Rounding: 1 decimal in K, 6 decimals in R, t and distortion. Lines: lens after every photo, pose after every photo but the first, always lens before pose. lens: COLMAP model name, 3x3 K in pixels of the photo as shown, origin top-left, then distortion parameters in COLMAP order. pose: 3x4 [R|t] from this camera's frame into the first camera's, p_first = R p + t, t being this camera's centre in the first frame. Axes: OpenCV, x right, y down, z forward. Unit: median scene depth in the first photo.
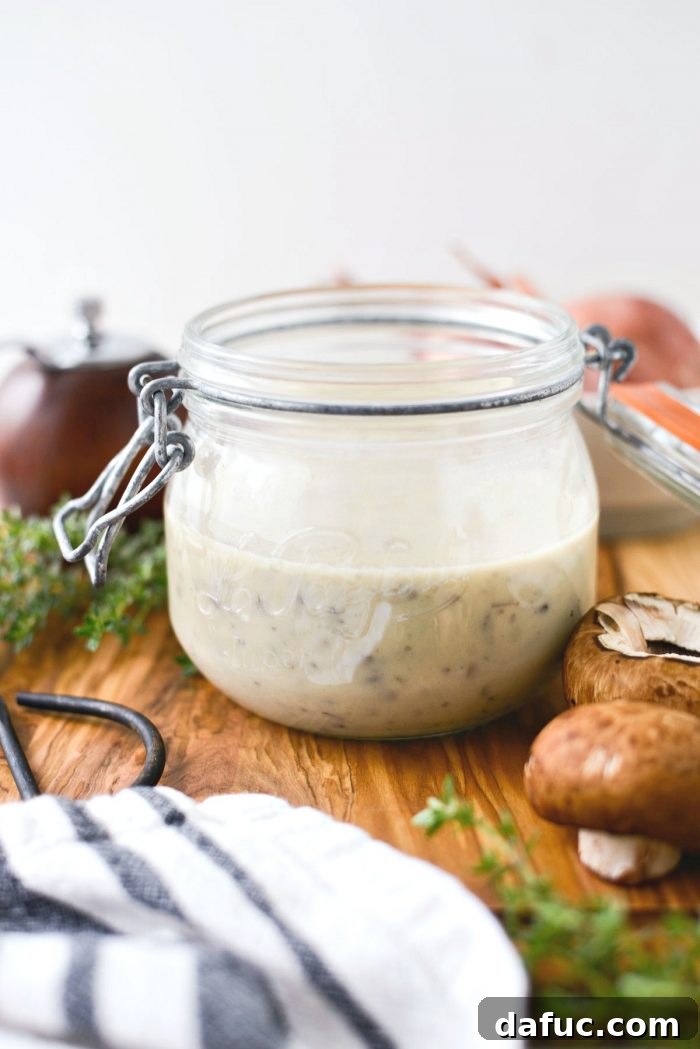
lens RADIAL K [[1712.1, 0, 350.0], [0, 1712.1, 524.5], [0, 0, 1]] dist [-0.189683, 0.046772]
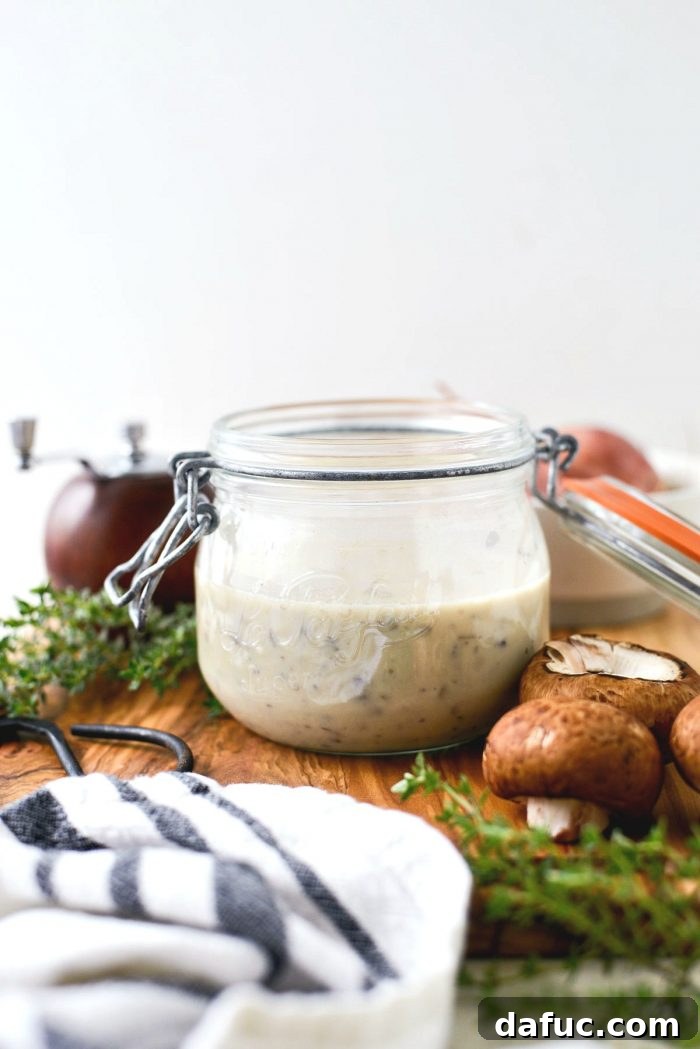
lens RADIAL K [[1712.1, 0, 350.0], [0, 1712.1, 524.5], [0, 0, 1]] dist [-0.189683, 0.046772]
pose [[0.999850, -0.003993, -0.016881, 0.025124], [0.001595, 0.990180, -0.139788, 0.136696], [0.017274, 0.139740, 0.990038, -0.232128]]
